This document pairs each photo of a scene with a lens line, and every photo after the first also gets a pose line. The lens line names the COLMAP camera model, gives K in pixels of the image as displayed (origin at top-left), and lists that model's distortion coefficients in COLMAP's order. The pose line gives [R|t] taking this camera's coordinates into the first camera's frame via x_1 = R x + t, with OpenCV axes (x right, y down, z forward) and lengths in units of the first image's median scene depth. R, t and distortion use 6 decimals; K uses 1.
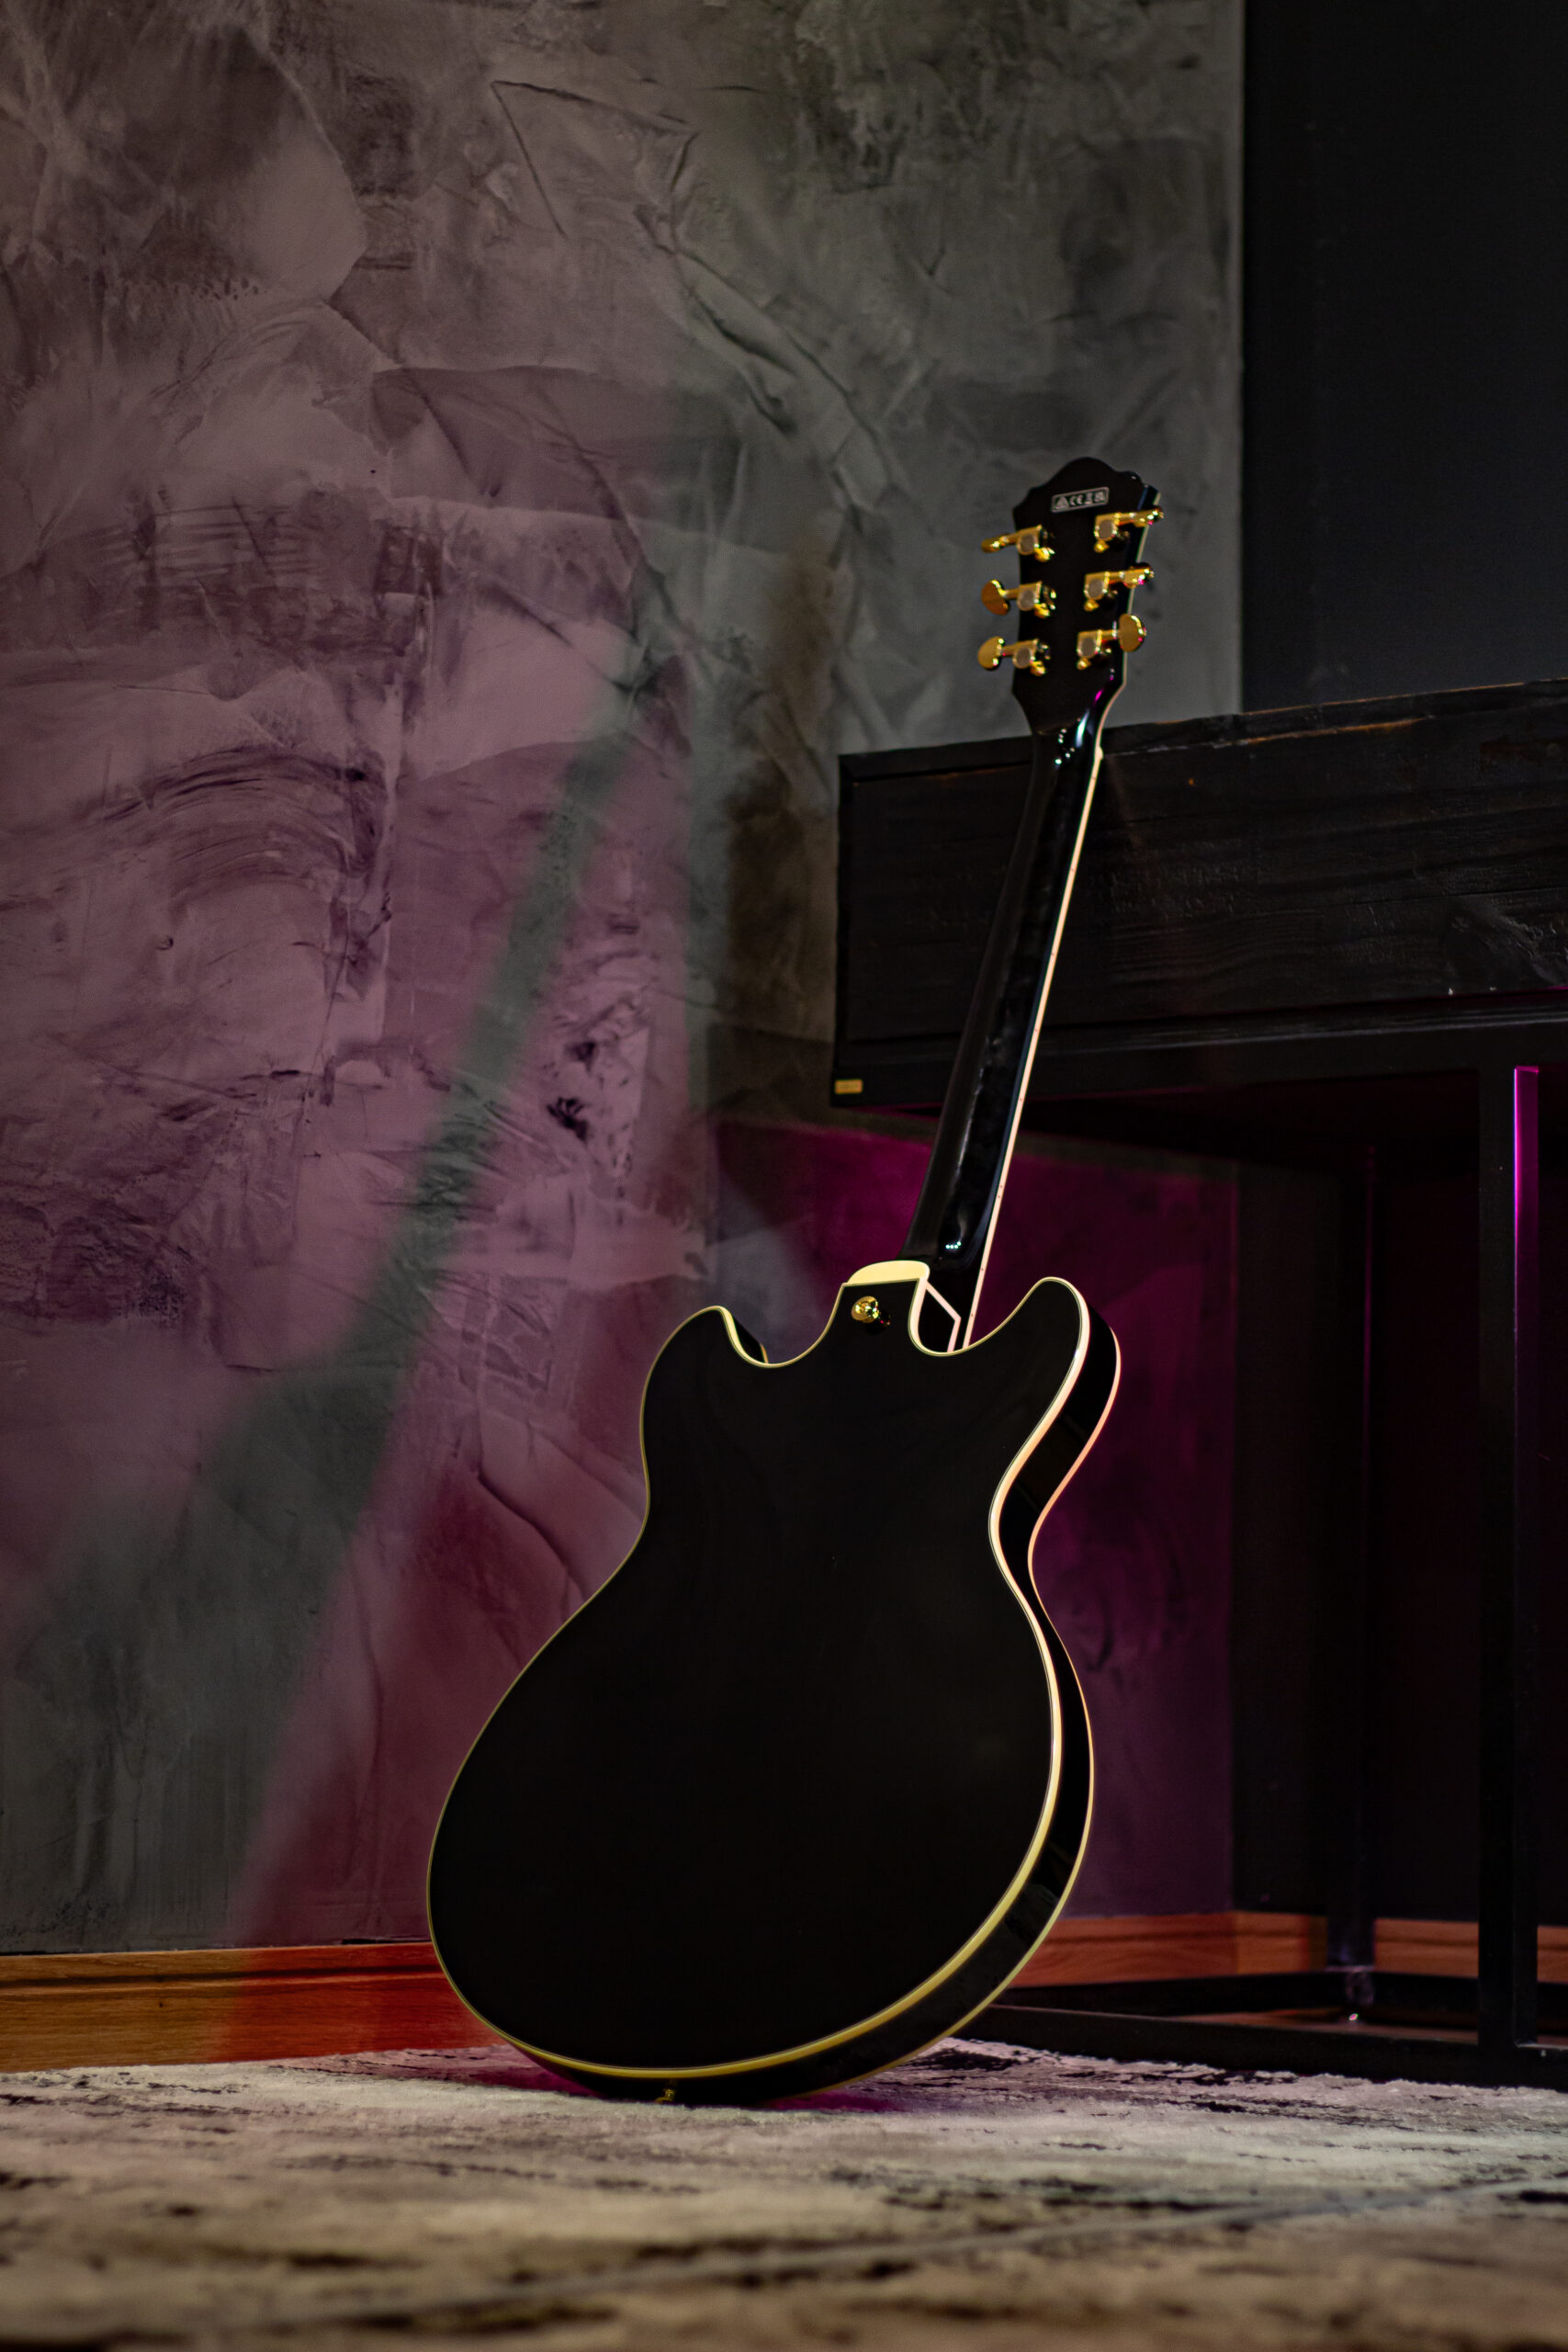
lens RADIAL K [[5679.7, 0, 784.0], [0, 5679.7, 1176.0], [0, 0, 1]] dist [-0.126001, 0.431651]
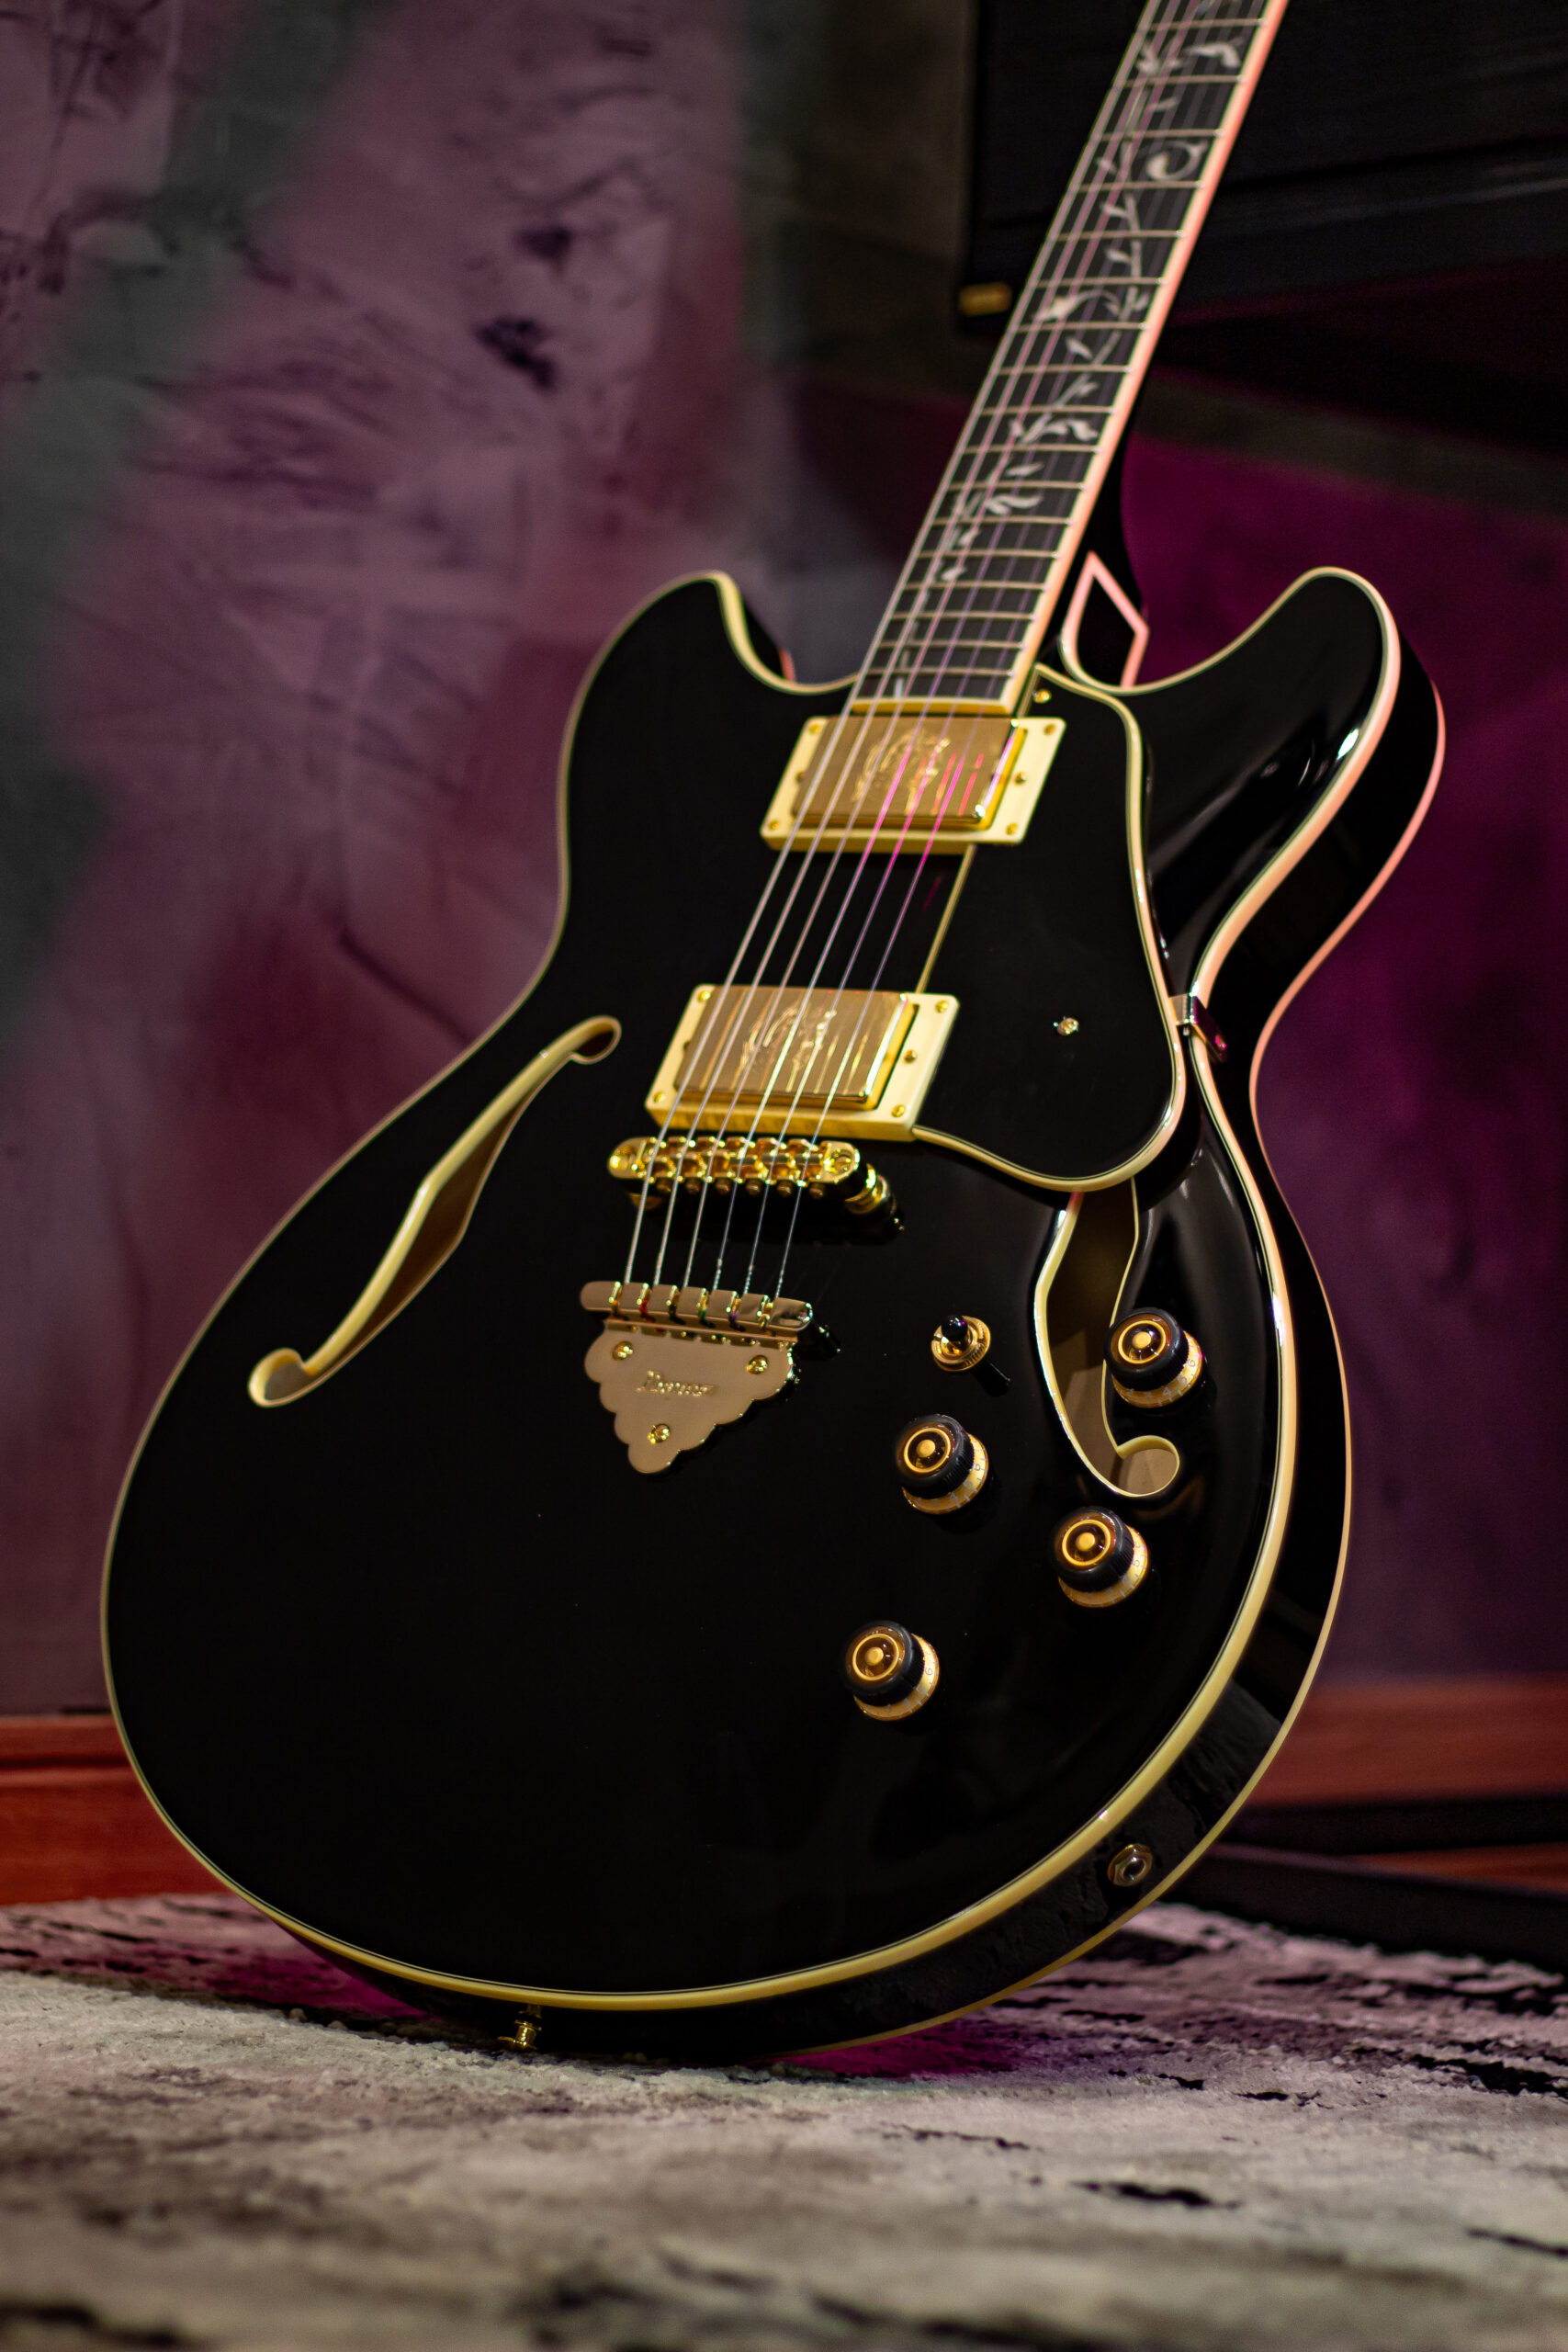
lens RADIAL K [[5679.7, 0, 784.0], [0, 5679.7, 1176.0], [0, 0, 1]] dist [-0.126001, 0.431651]
pose [[0.993472, 0.015674, -0.112997, 0.060531], [-0.009166, 0.998281, 0.057883, 0.042899], [0.113710, -0.056470, 0.991908, 0.410482]]
